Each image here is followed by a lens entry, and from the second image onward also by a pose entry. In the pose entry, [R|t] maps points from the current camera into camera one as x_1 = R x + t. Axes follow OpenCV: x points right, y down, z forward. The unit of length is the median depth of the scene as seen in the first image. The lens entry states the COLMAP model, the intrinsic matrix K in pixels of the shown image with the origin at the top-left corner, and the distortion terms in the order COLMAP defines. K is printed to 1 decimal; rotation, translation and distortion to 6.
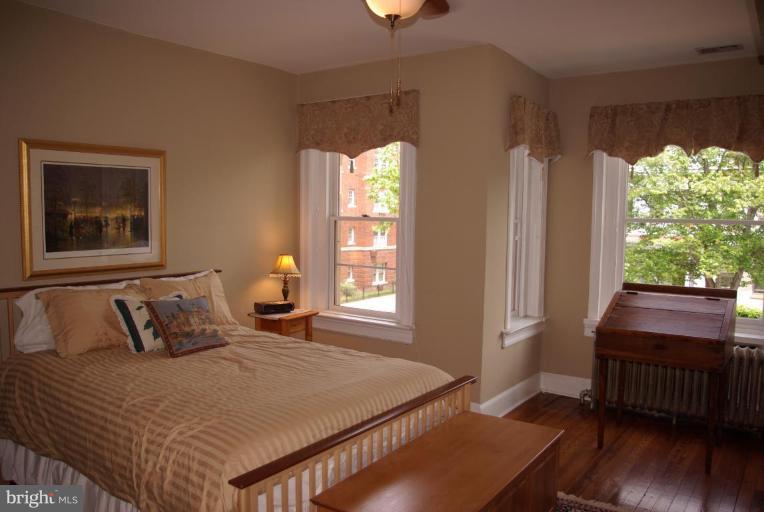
lens RADIAL K [[604.7, 0, 379.8], [0, 604.7, 260.5], [0, 0, 1]] dist [-0.070977, 0.002239]
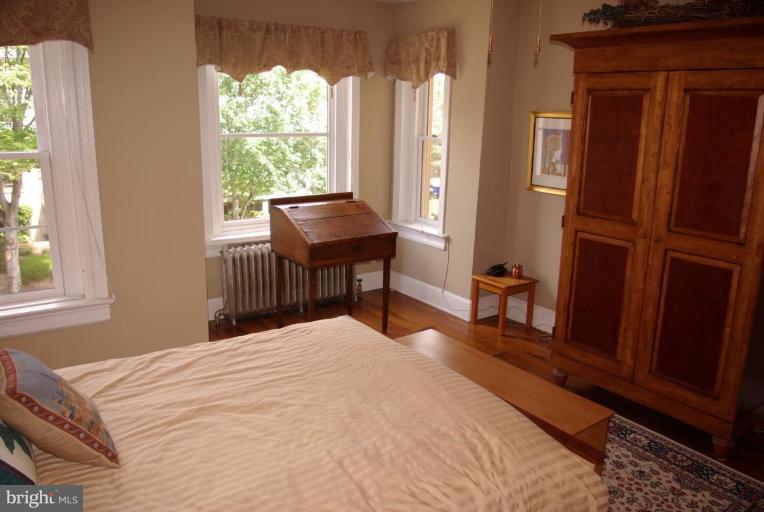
lens RADIAL K [[604.7, 0, 379.8], [0, 604.7, 260.5], [0, 0, 1]] dist [-0.070977, 0.002239]
pose [[0.330795, -0.231996, 0.914742, -0.553438], [0.070070, 0.972674, 0.221350, -0.084207], [-0.941098, -0.009126, 0.338012, 0.488366]]
